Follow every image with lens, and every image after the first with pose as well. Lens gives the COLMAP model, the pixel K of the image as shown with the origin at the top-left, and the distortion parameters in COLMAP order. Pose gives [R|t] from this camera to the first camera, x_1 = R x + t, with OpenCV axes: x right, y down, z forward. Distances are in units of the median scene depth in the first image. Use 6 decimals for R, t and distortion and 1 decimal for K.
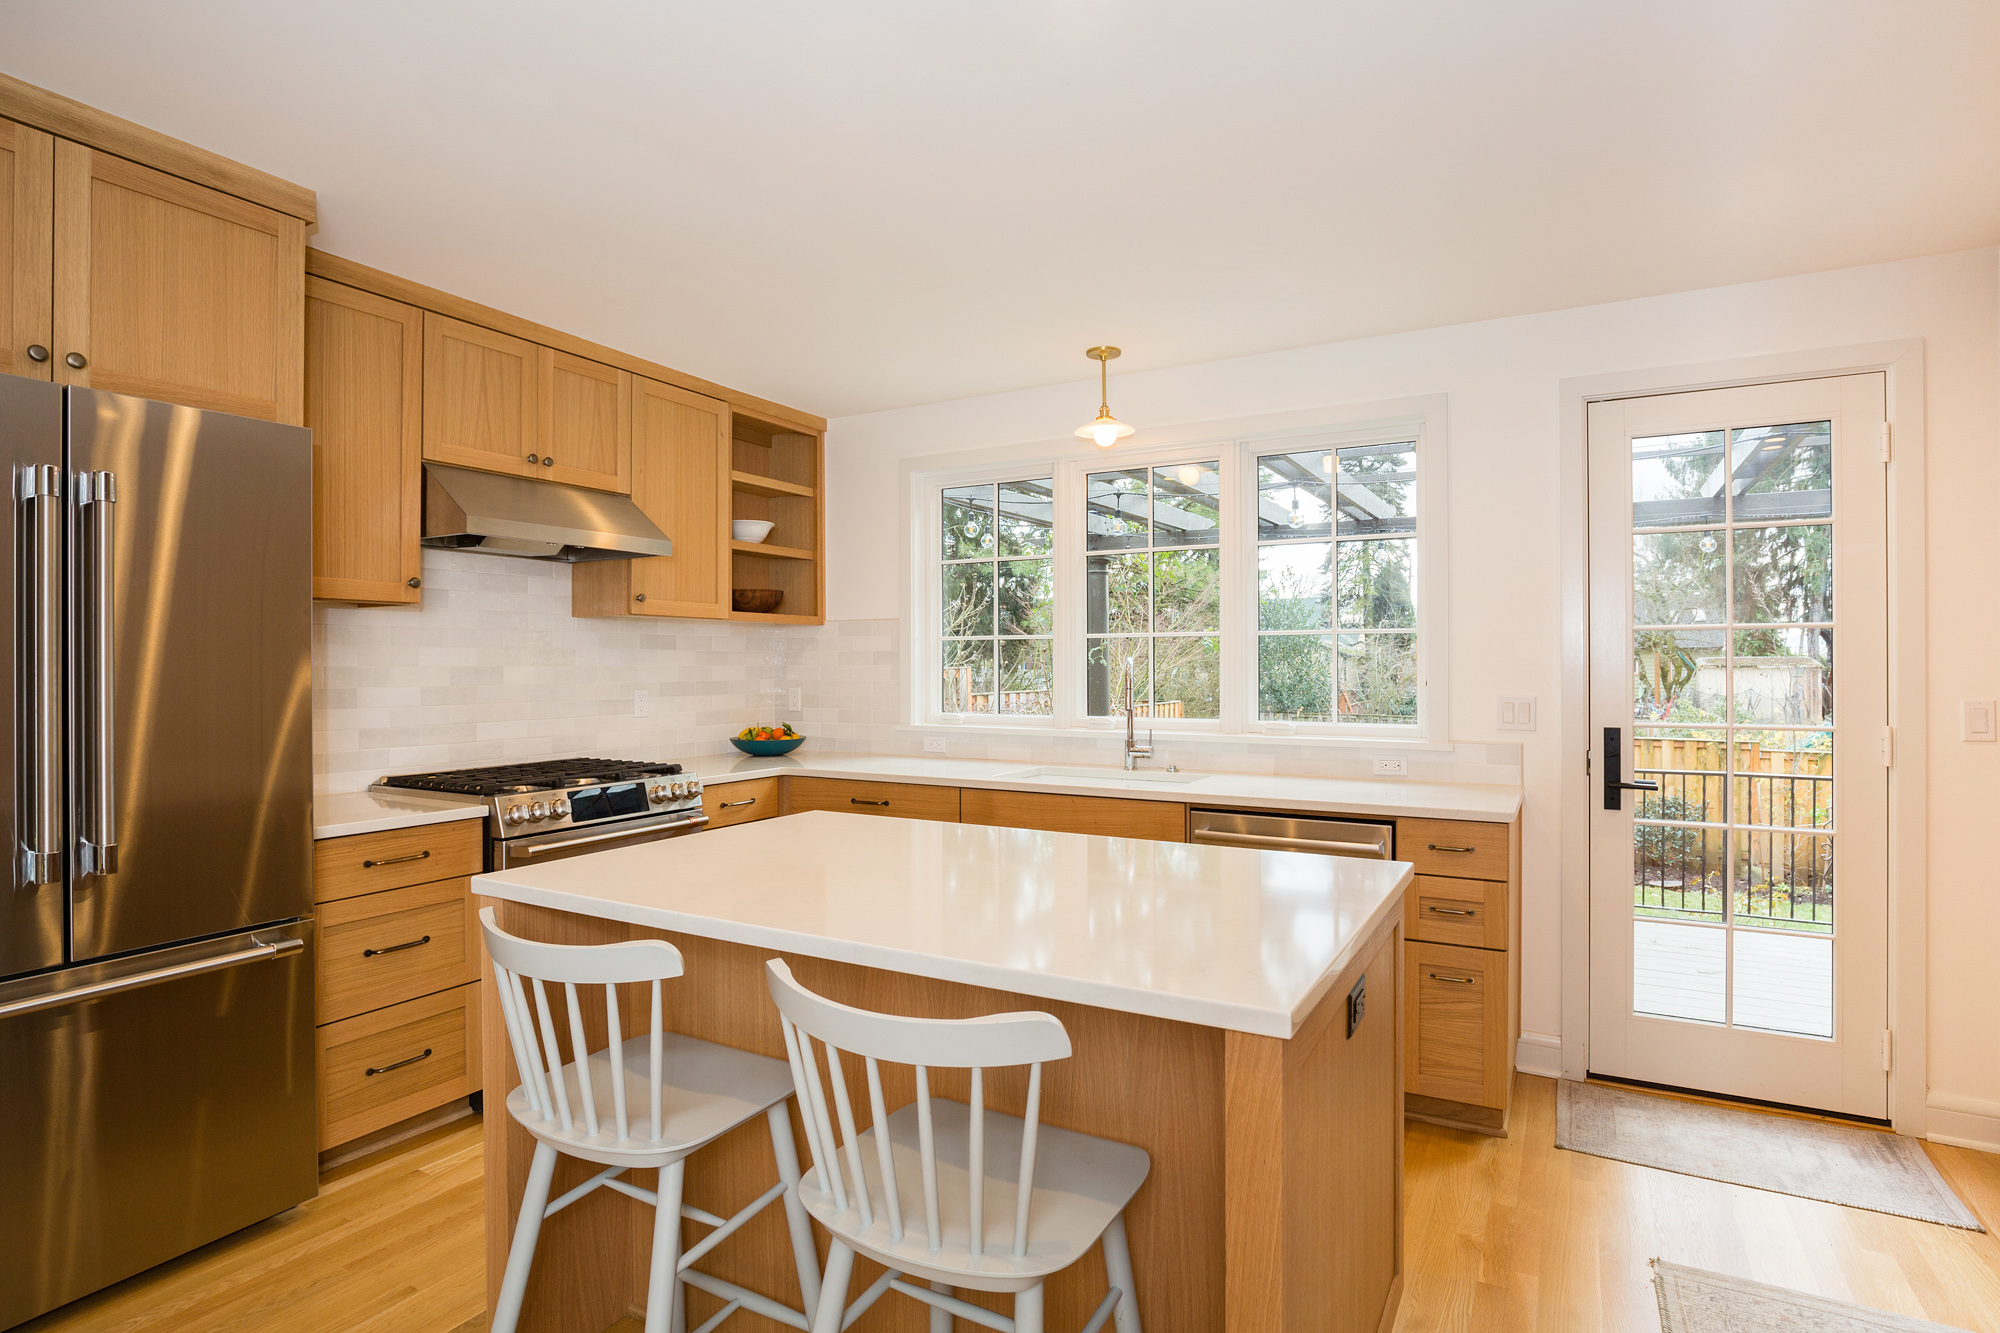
lens RADIAL K [[1031.5, 0, 1013.8], [0, 1031.5, 659.0], [0, 0, 1]] dist [-0.003207, -0.000113]
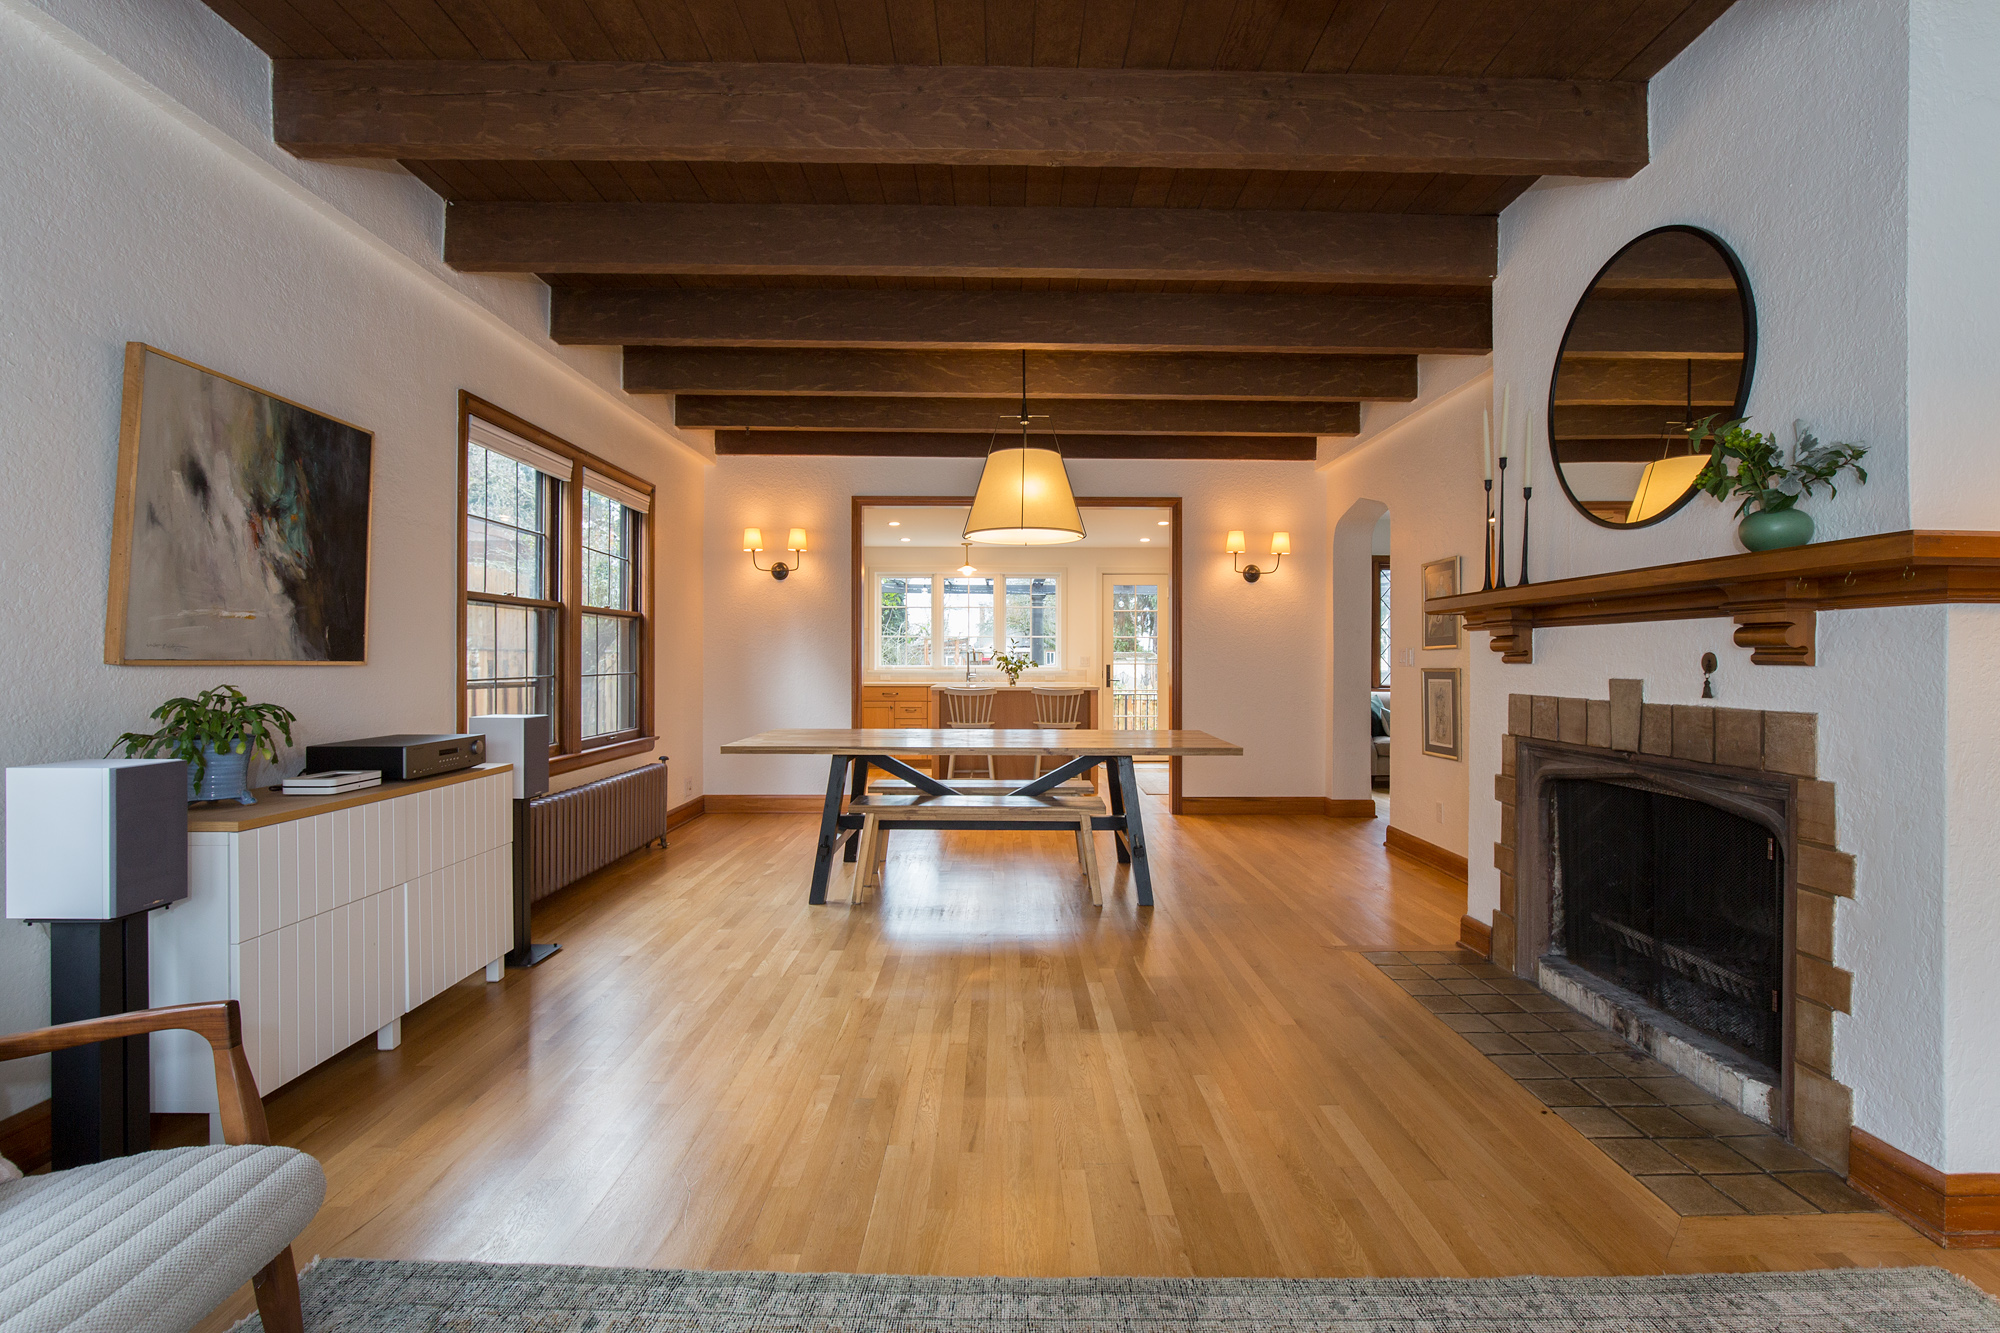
lens RADIAL K [[914.0, 0, 1008.5], [0, 914.0, 706.1], [0, 0, 1]] dist [-0.012169, -0.000249]
pose [[0.871357, -0.022096, 0.490152, -1.133185], [-0.004851, 0.998549, 0.053637, 0.034907], [-0.490626, -0.049115, 0.869985, -1.417684]]
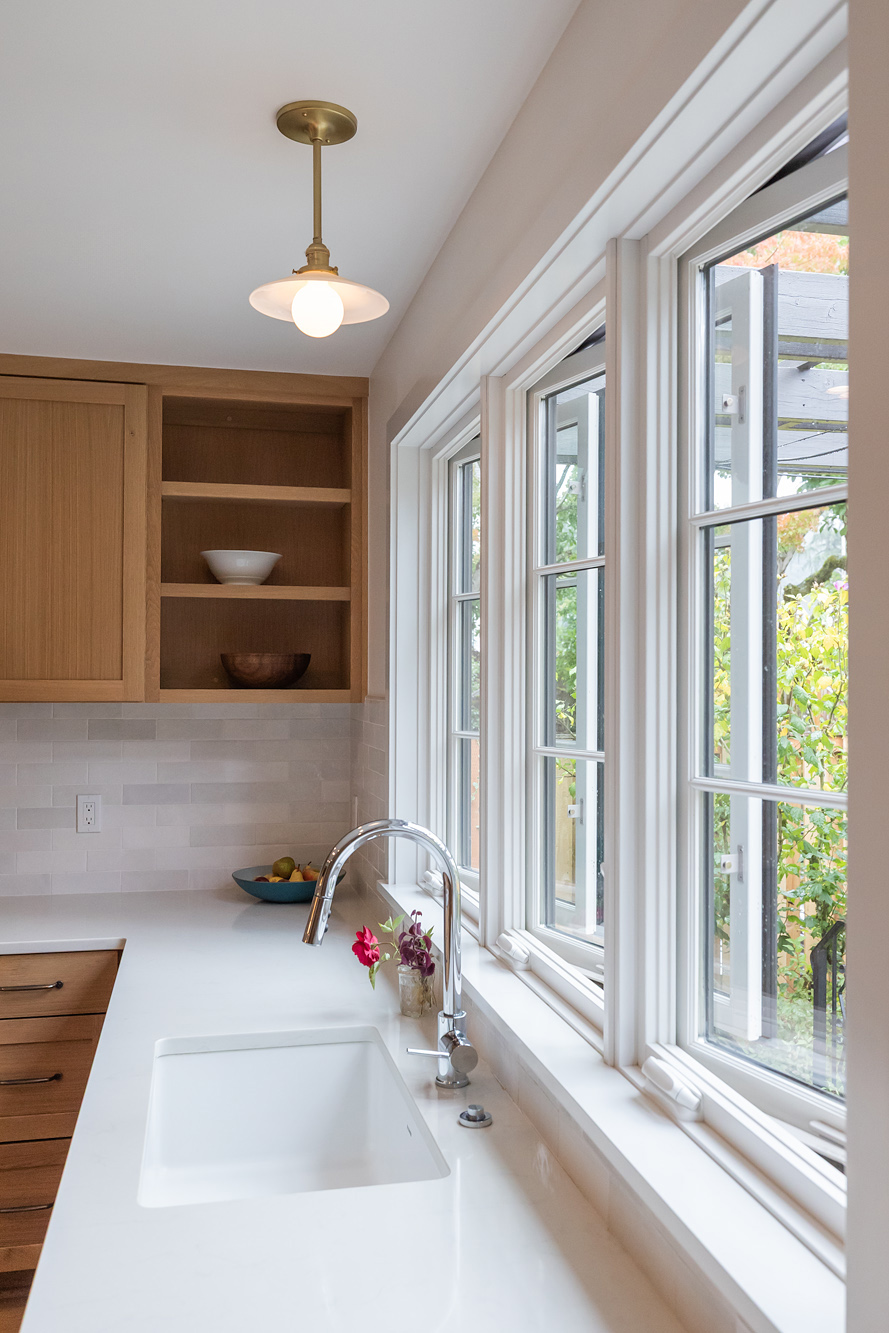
lens RADIAL K [[1160.8, 0, 469.7], [0, 1160.8, 670.8], [0, 0, 1]] dist [0.002199, -0.004056]
pose [[0.679293, -0.002647, -0.733862, 0.486076], [-0.000686, 0.999991, -0.004242, -0.062663], [0.733867, 0.003385, 0.679285, 0.711181]]
